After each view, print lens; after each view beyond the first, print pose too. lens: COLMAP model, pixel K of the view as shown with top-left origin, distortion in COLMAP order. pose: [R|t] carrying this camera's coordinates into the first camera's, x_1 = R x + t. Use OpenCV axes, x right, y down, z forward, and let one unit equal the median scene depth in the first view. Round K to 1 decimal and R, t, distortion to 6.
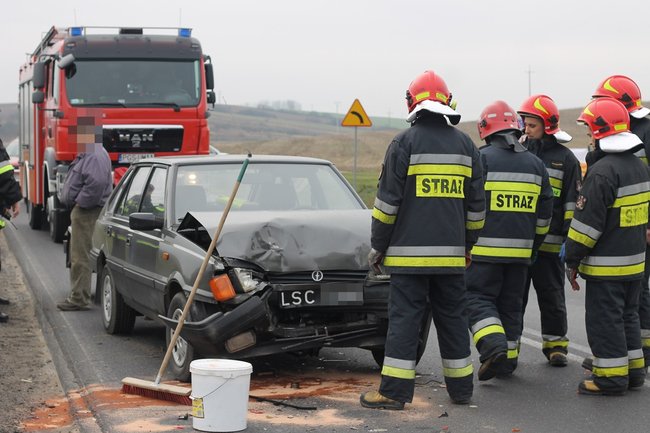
lens RADIAL K [[1542.4, 0, 325.0], [0, 1542.4, 216.5], [0, 0, 1]] dist [0.017603, -0.681502]
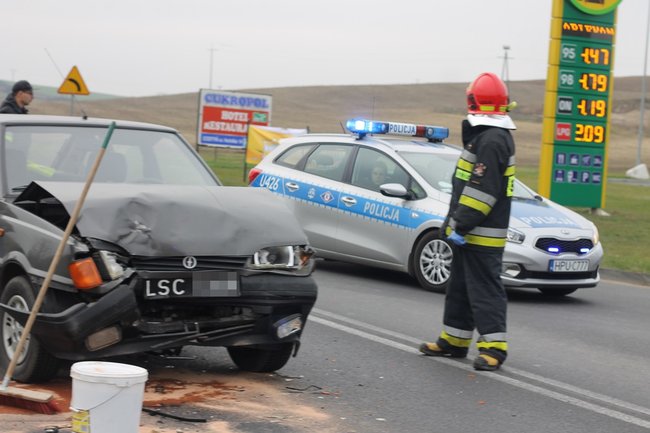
lens RADIAL K [[1542.4, 0, 325.0], [0, 1542.4, 216.5], [0, 0, 1]] dist [0.017603, -0.681502]
pose [[0.976224, 0.038298, 0.213355, -0.115555], [-0.041617, 0.999072, 0.011082, 0.000397], [-0.212732, -0.019698, 0.976912, 0.147991]]
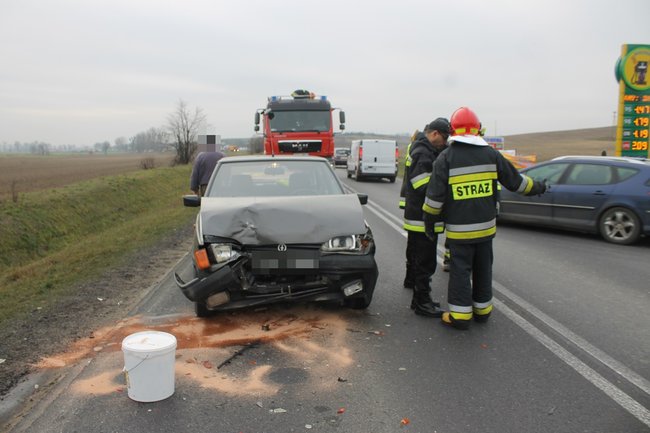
lens RADIAL K [[546.0, 0, 322.4], [0, 546.0, 204.6], [0, 0, 1]] dist [-0.166227, 0.152167]
pose [[0.983059, 0.008862, -0.183078, 0.114623], [0.001292, 0.998471, 0.055270, -0.024572], [0.183287, -0.054570, 0.981544, 0.549528]]
